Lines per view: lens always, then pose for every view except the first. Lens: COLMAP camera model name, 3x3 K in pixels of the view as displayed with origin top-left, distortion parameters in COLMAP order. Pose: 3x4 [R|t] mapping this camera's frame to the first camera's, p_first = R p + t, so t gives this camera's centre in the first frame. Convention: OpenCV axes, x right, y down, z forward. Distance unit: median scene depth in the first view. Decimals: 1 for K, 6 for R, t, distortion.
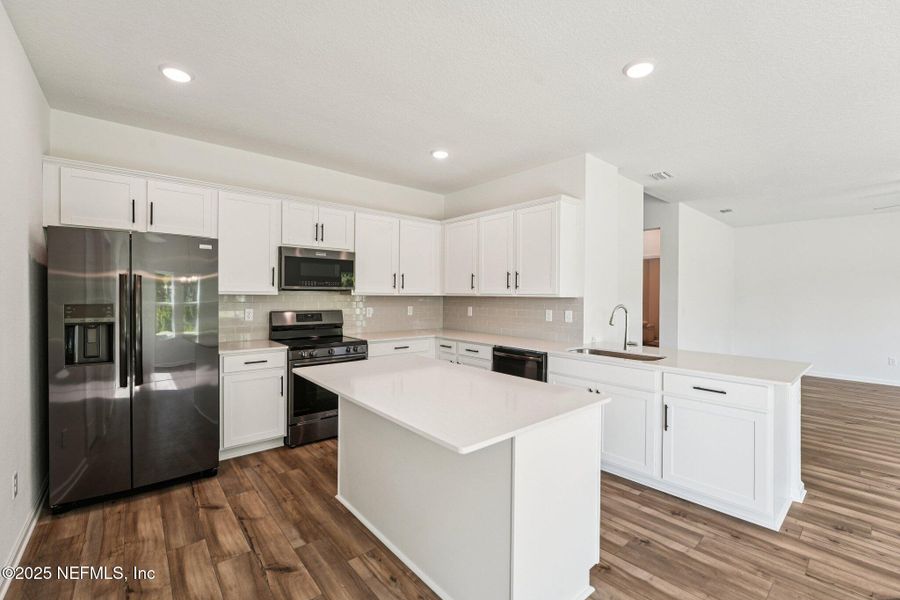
lens RADIAL K [[386.0, 0, 443.2], [0, 386.0, 295.6], [0, 0, 1]] dist [-0.025119, 0.004042]
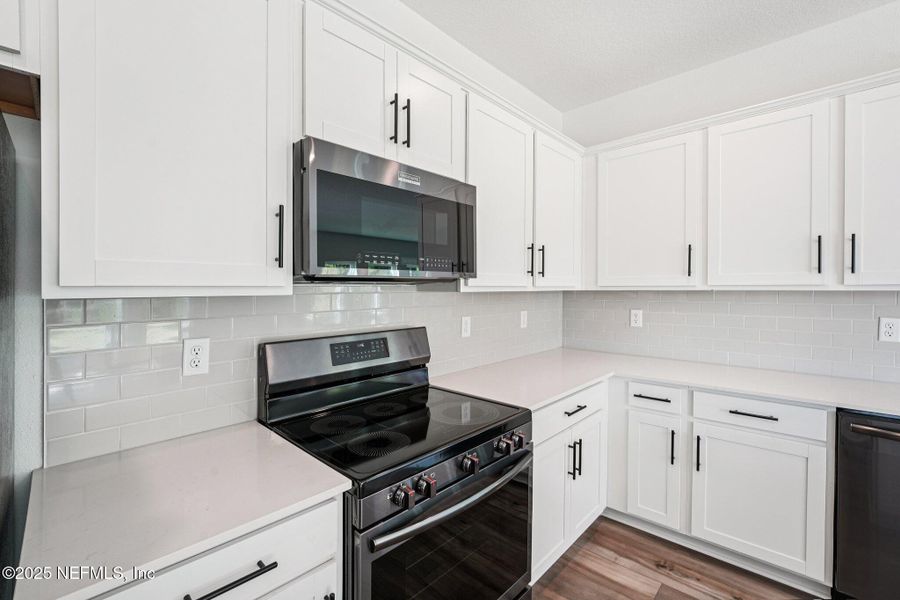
lens RADIAL K [[386.0, 0, 446.1], [0, 386.0, 290.0], [0, 0, 1]] dist [-0.025119, 0.004042]
pose [[0.994129, -0.013271, 0.107383, -0.338526], [0.013282, 0.999912, 0.000609, -0.004322], [-0.107382, 0.000820, 0.994218, 0.671575]]
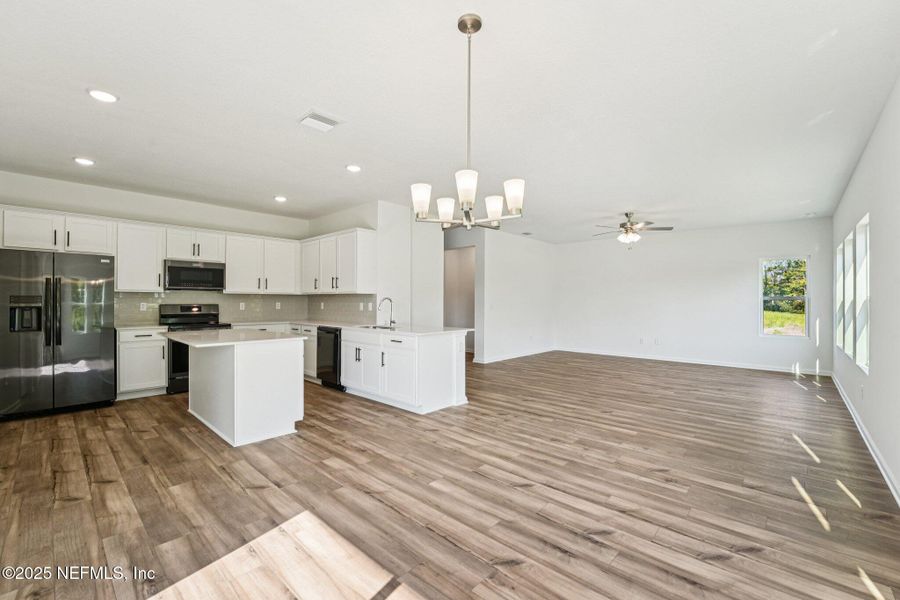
lens RADIAL K [[386.0, 0, 448.1], [0, 386.0, 300.7], [0, 0, 1]] dist [-0.025119, 0.004042]
pose [[0.991523, -0.003661, 0.129878, 0.456758], [0.004030, 0.999989, -0.002579, 0.037399], [-0.129867, 0.003080, 0.991527, -0.581731]]
